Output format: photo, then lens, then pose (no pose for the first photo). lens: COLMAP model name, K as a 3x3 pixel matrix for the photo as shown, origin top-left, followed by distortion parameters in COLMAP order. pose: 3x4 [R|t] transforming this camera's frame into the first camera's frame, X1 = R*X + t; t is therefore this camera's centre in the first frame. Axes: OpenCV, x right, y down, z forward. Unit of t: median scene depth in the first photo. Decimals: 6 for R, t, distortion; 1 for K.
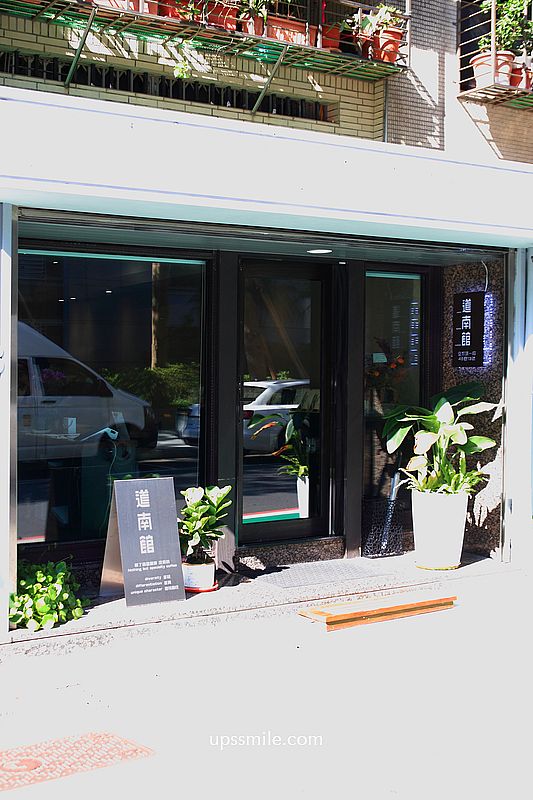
lens RADIAL K [[907.0, 0, 266.6], [0, 907.0, 397.7], [0, 0, 1]] dist [-0.002369, 0.000000]
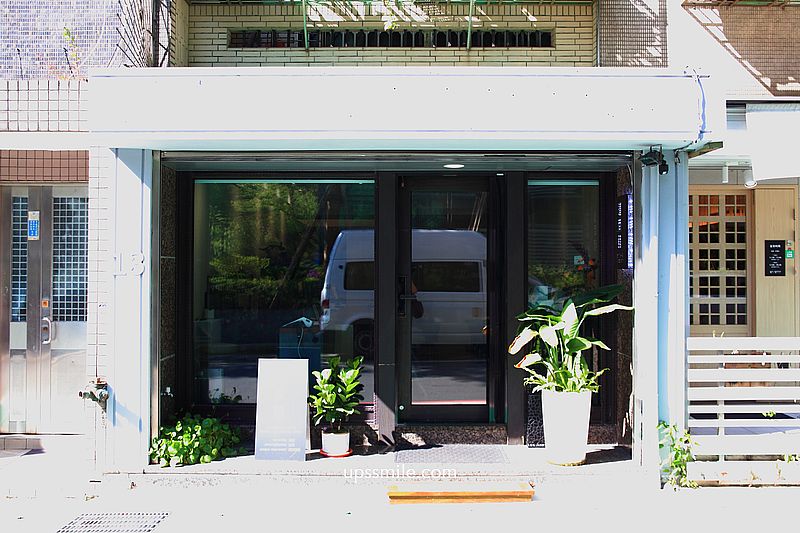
lens RADIAL K [[757.0, 0, 398.3], [0, 757.0, 267.2], [0, 0, 1]] dist [-0.059815, 0.062066]
pose [[0.871499, 0.001201, -0.490396, 0.416228], [-0.017358, 0.999446, -0.028400, -0.007754], [0.490091, 0.033263, 0.871037, 0.141709]]
